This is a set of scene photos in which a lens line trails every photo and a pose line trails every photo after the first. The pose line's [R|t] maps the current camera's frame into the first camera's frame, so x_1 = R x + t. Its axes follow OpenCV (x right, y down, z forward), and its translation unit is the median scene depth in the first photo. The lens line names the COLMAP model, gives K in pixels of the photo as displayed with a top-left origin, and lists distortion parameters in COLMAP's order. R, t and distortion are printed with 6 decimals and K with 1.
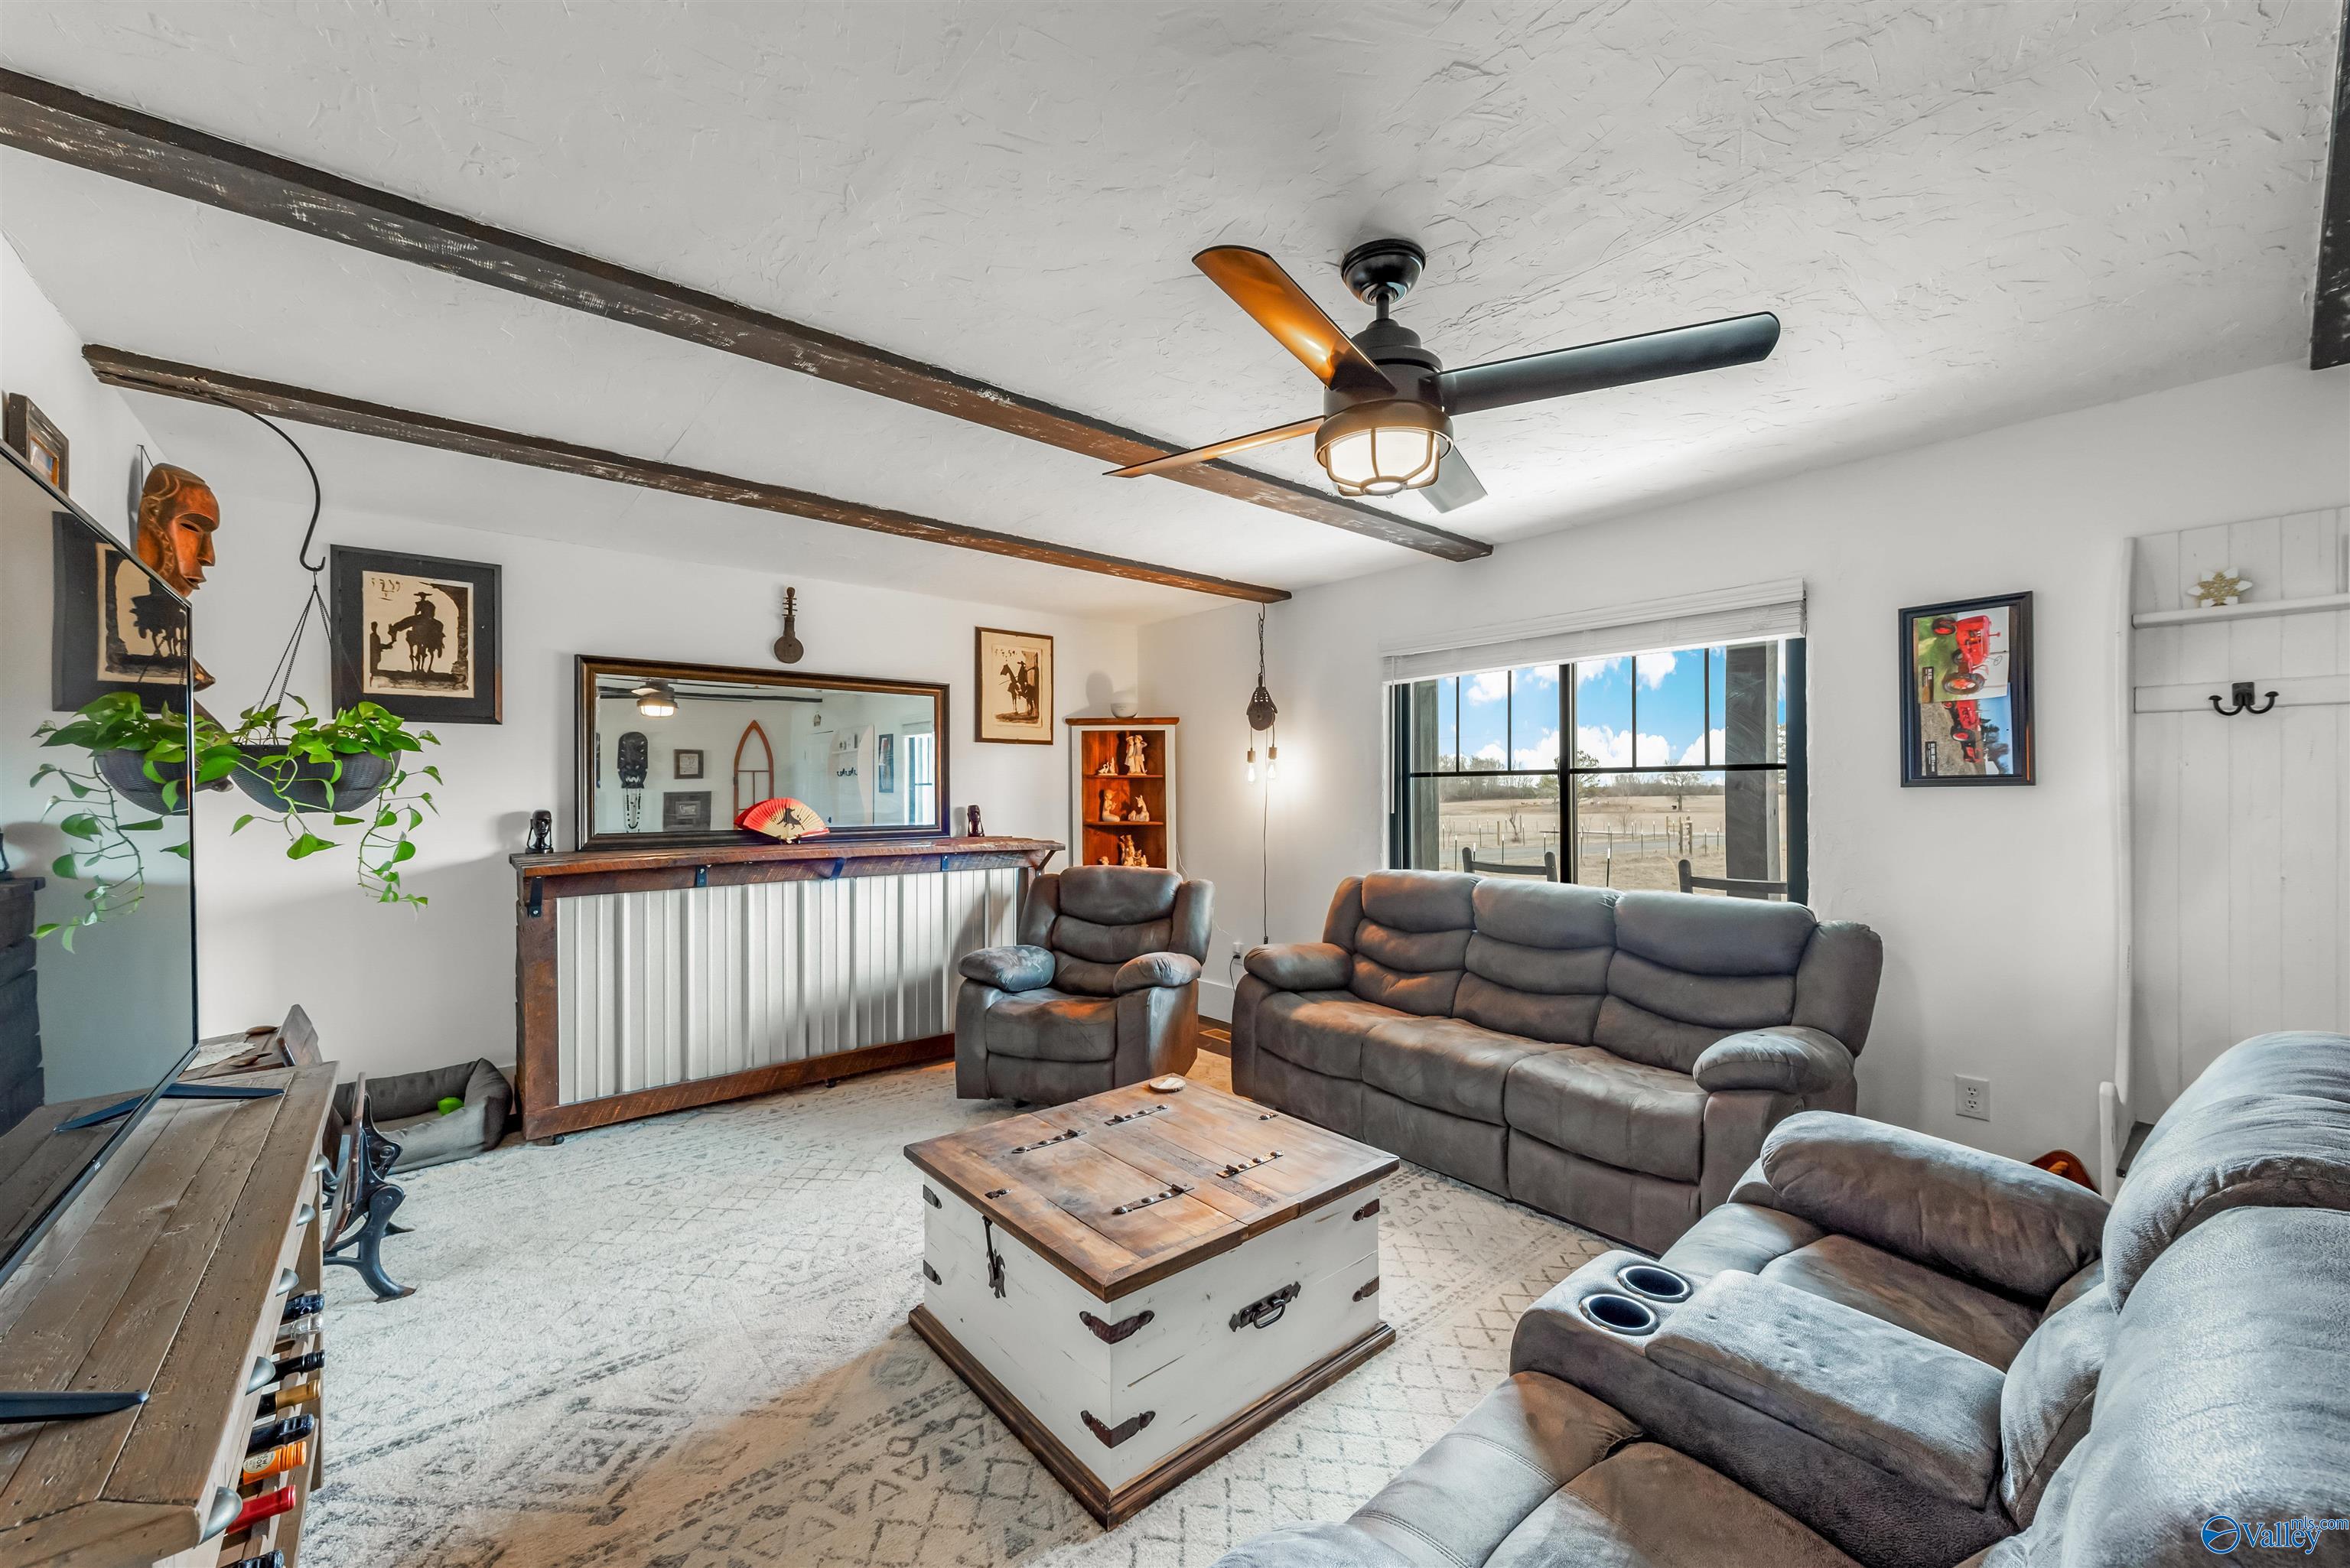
lens RADIAL K [[904.7, 0, 1196.5], [0, 904.7, 786.1], [0, 0, 1]] dist [0.014162, -0.004071]
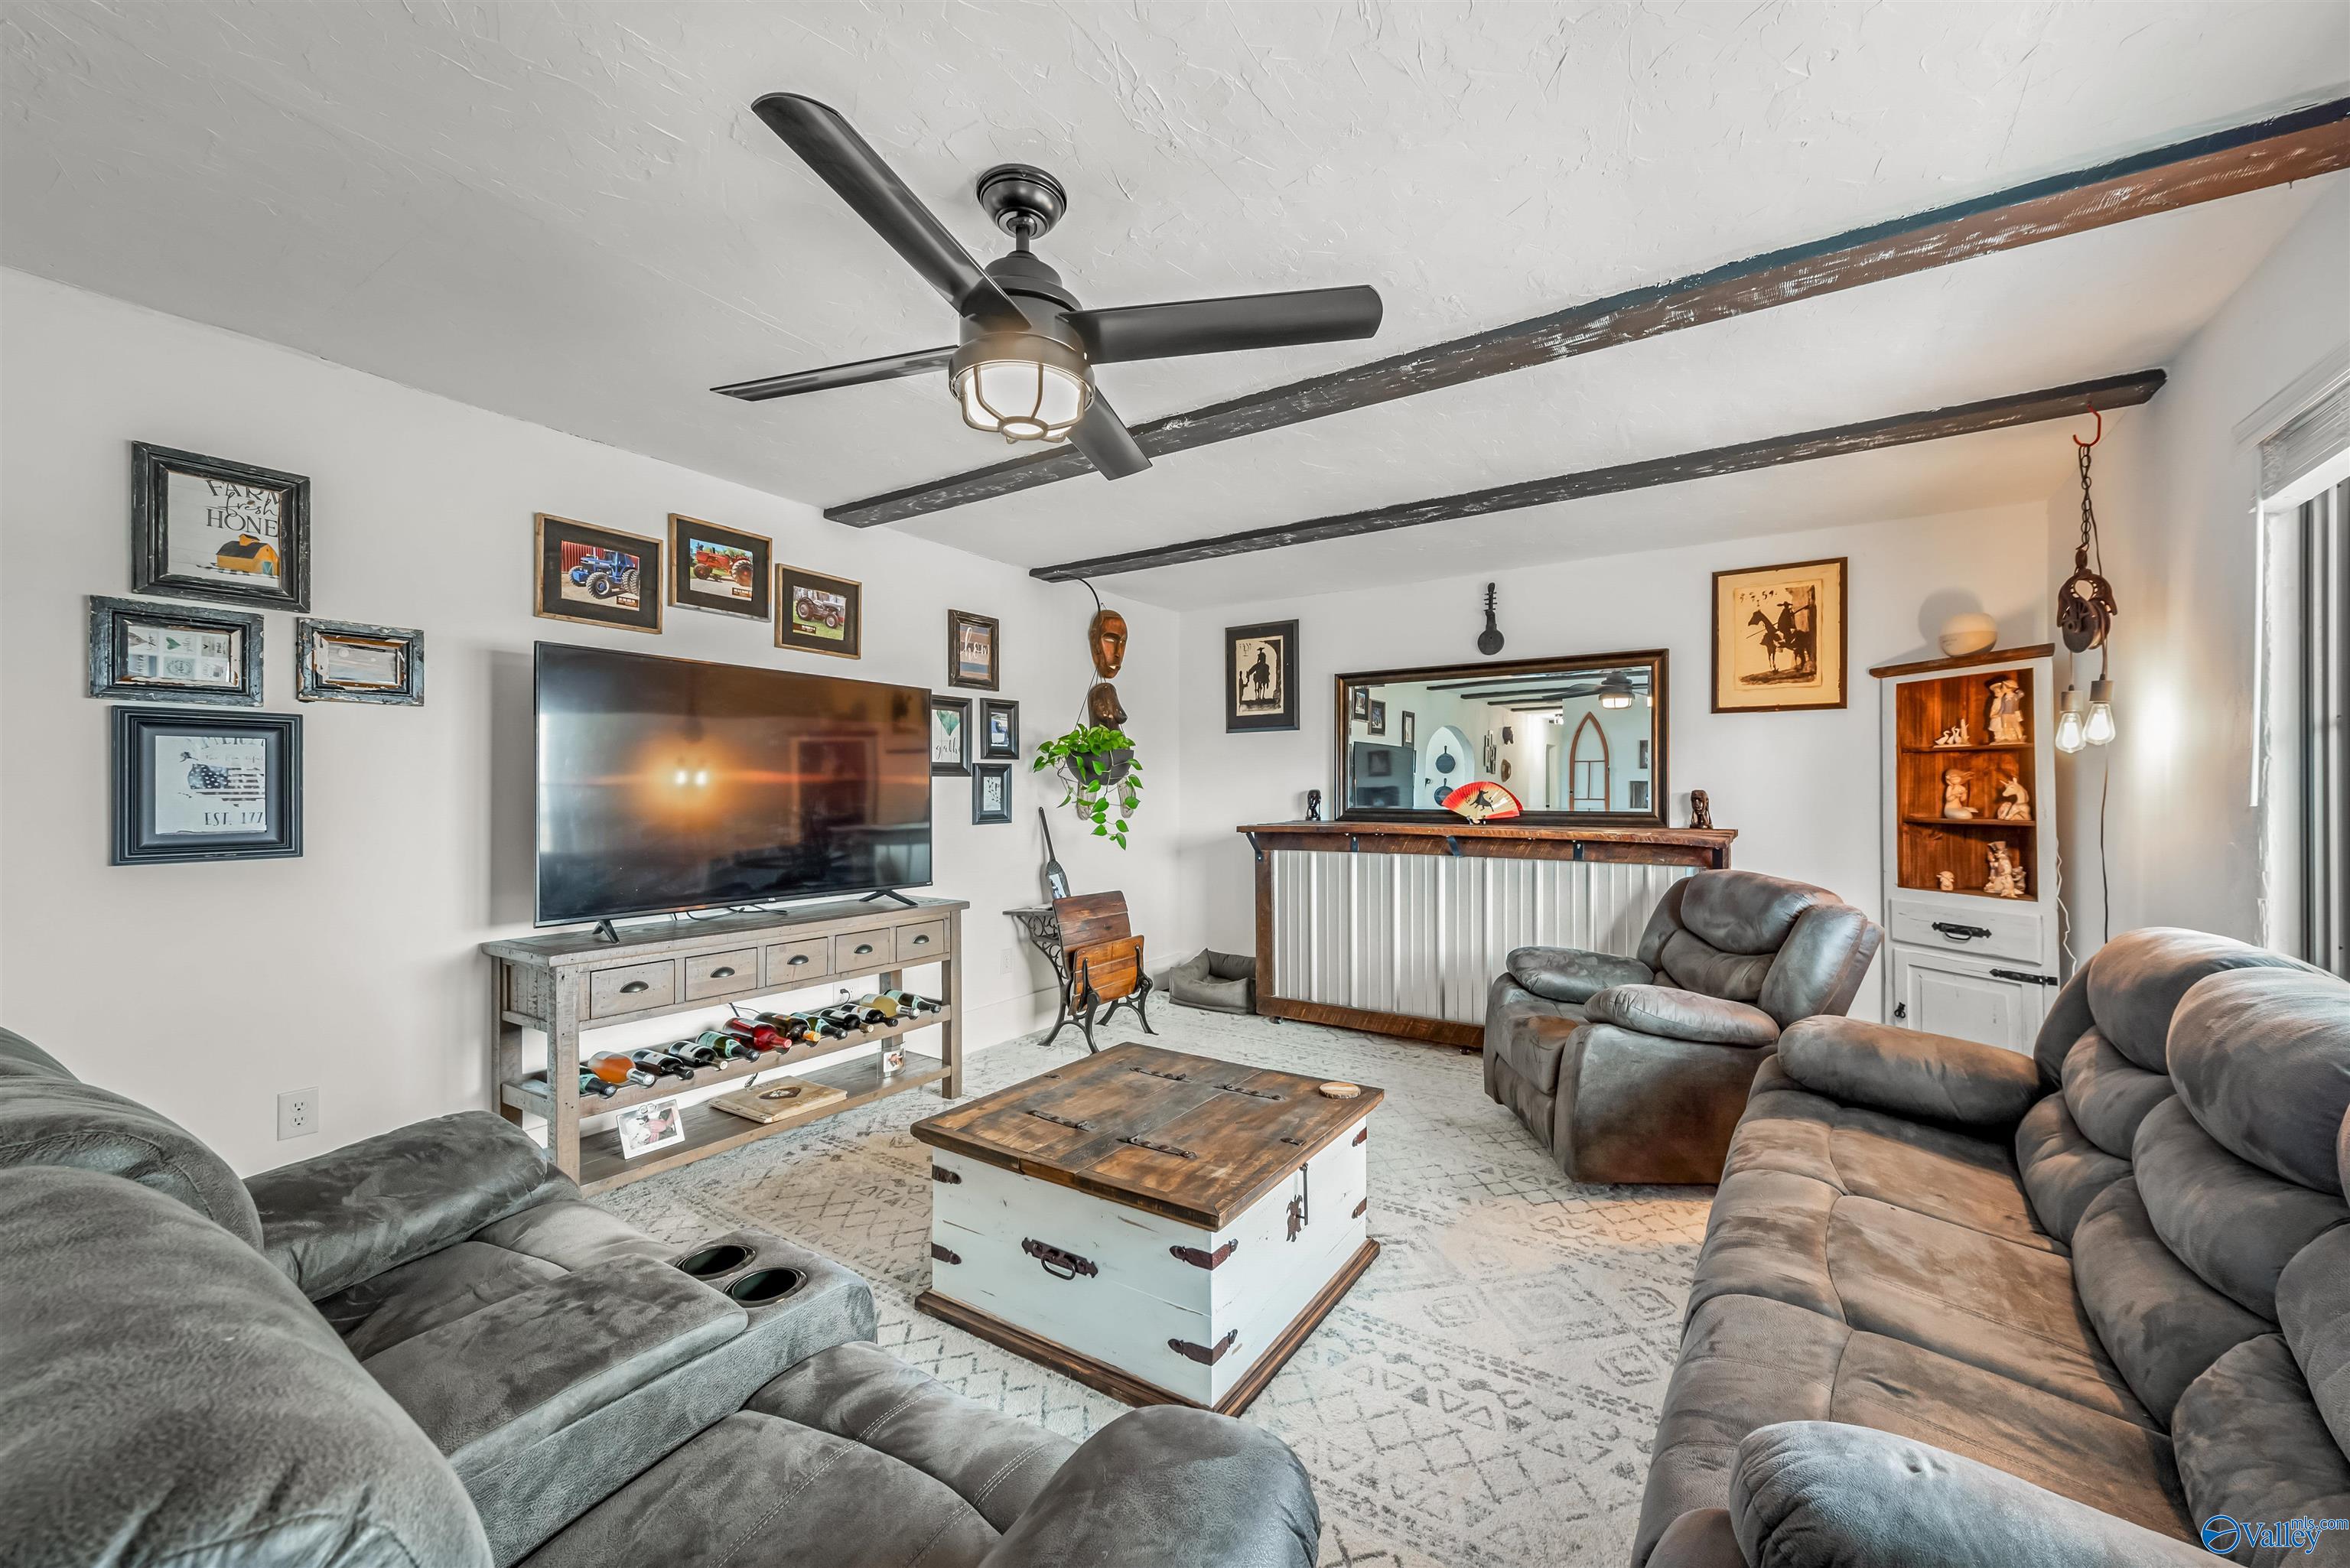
lens RADIAL K [[904.7, 0, 1196.5], [0, 904.7, 786.1], [0, 0, 1]] dist [0.014162, -0.004071]
pose [[0.287603, -0.001017, -0.957749, 0.584891], [0.004690, 0.999989, 0.000346, 0.020817], [0.957738, -0.004591, 0.287605, 0.453086]]
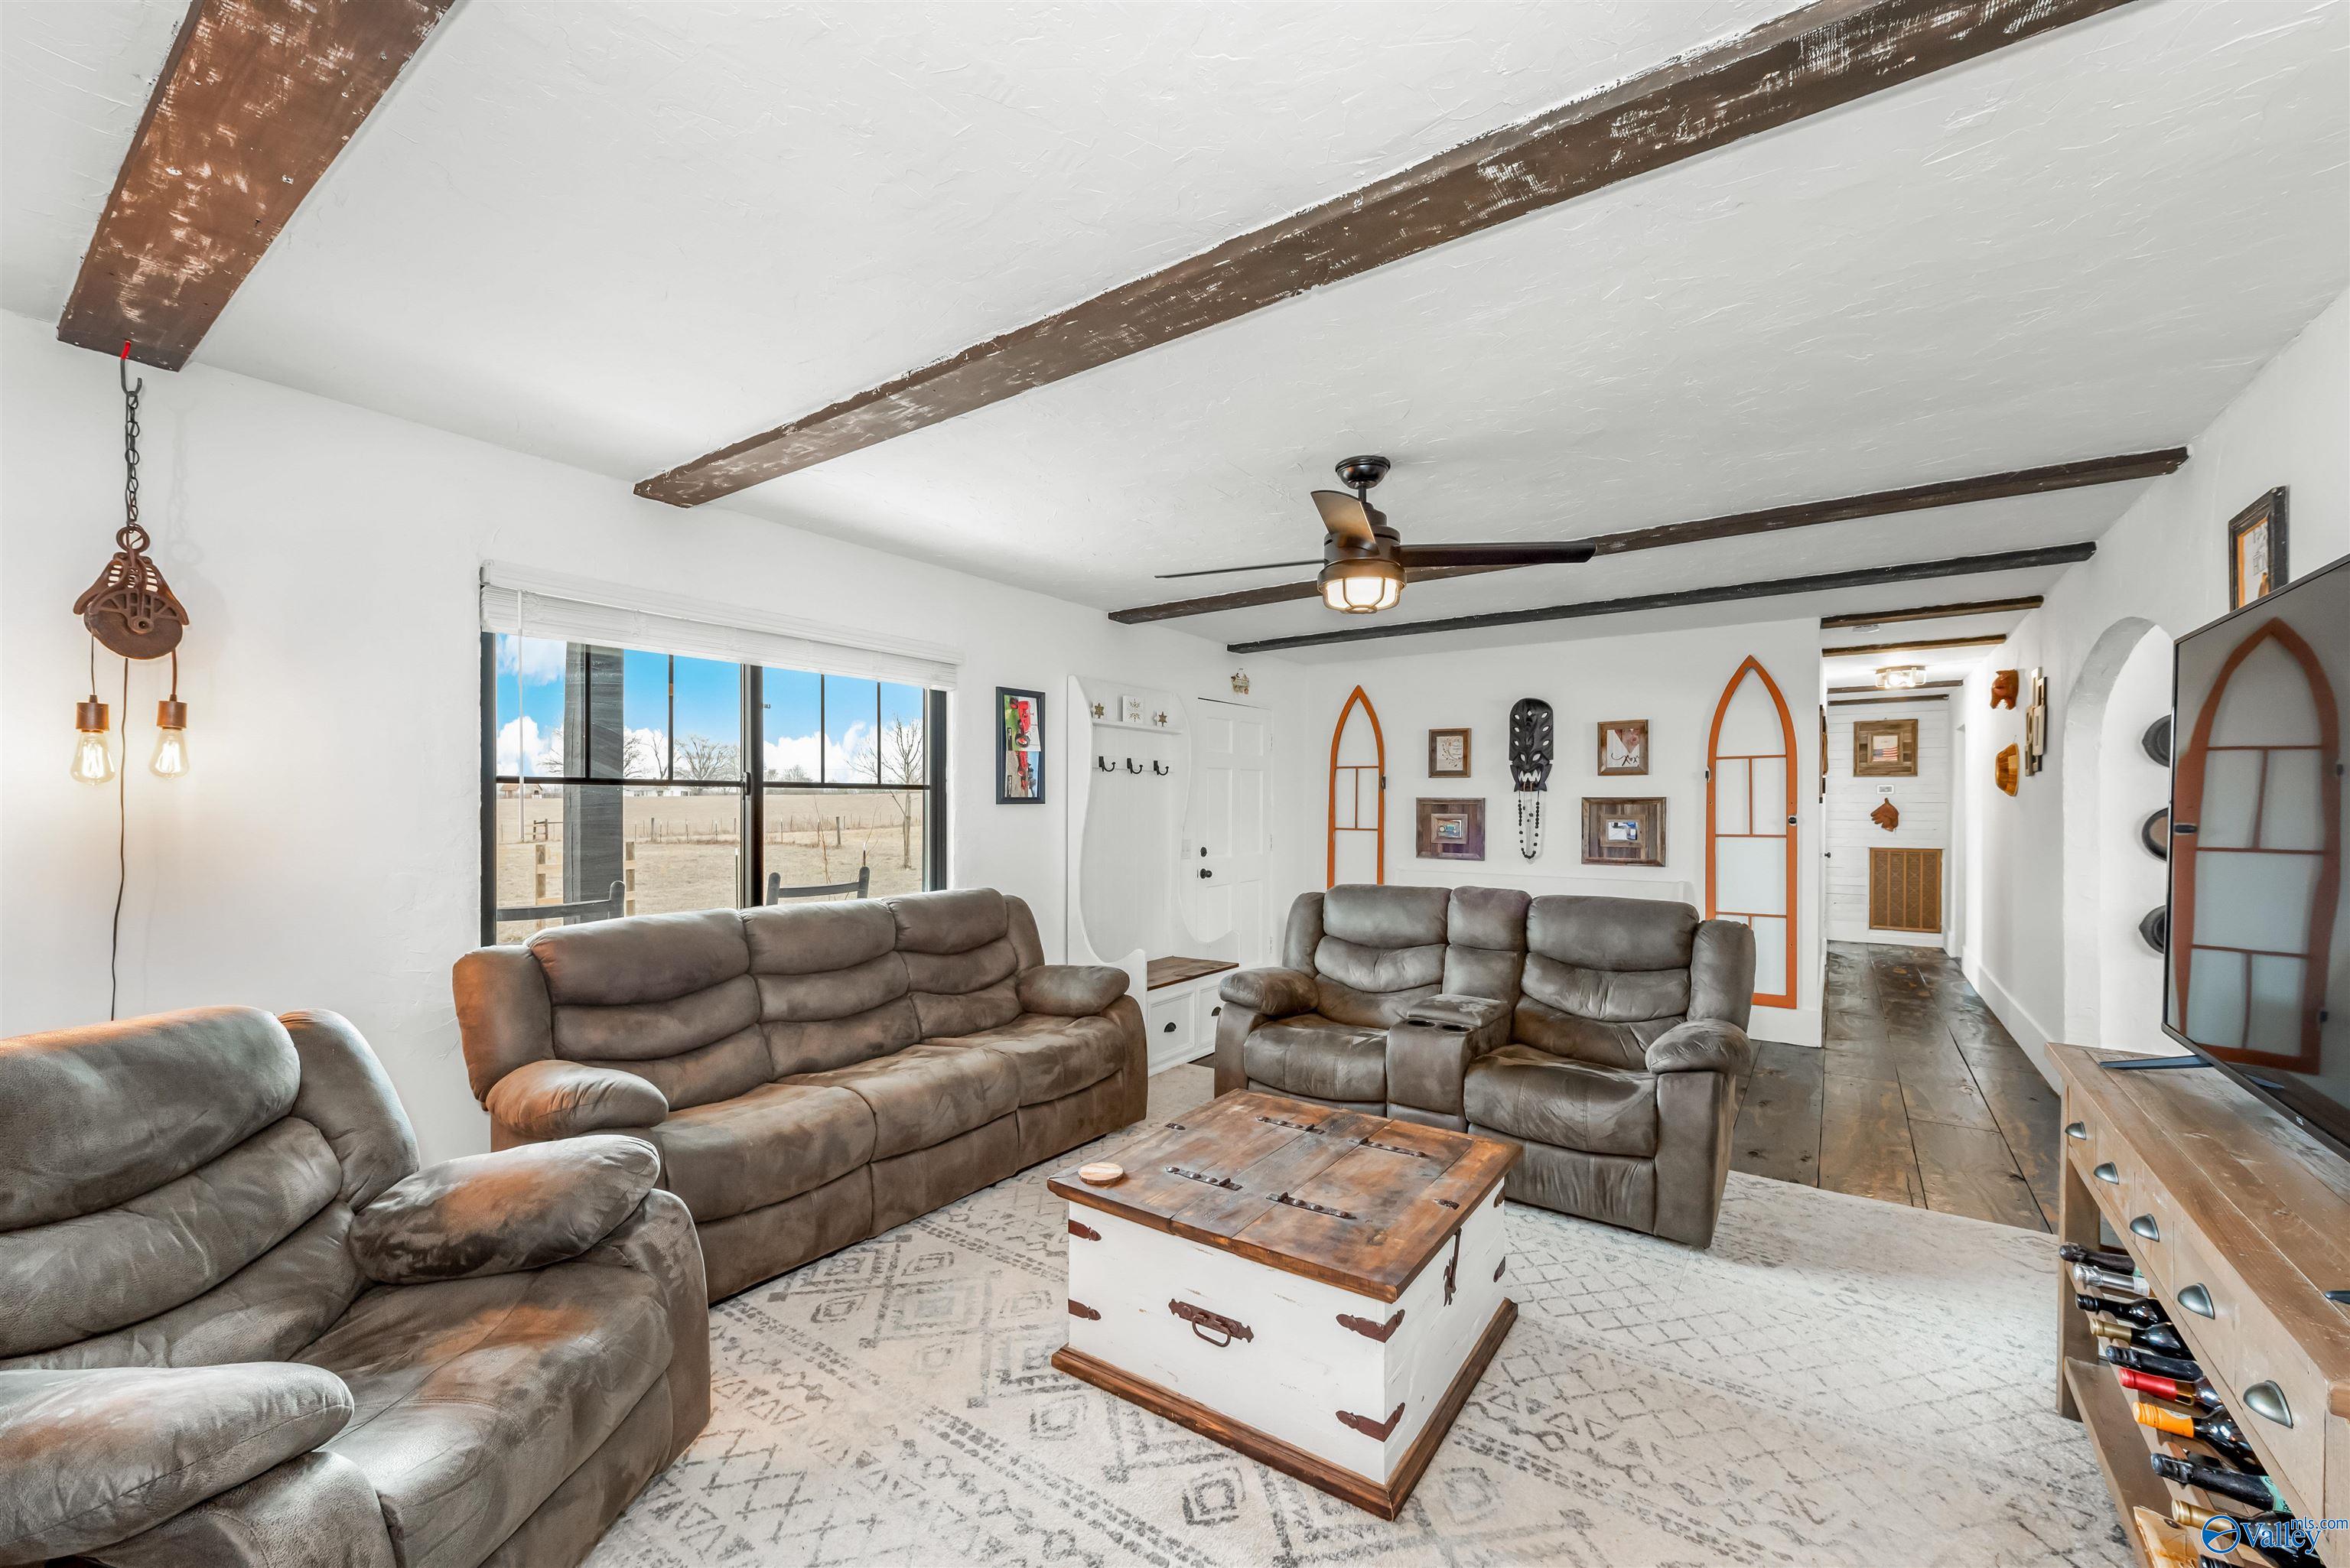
lens RADIAL K [[909.8, 0, 1209.4], [0, 909.8, 804.8], [0, 0, 1]] dist [0.003846, 0.000204]
pose [[-0.257231, 0.004923, 0.966337, -0.616037], [-0.005799, 0.999961, -0.006638, 0.008061], [-0.966333, -0.007311, -0.257192, 0.828171]]
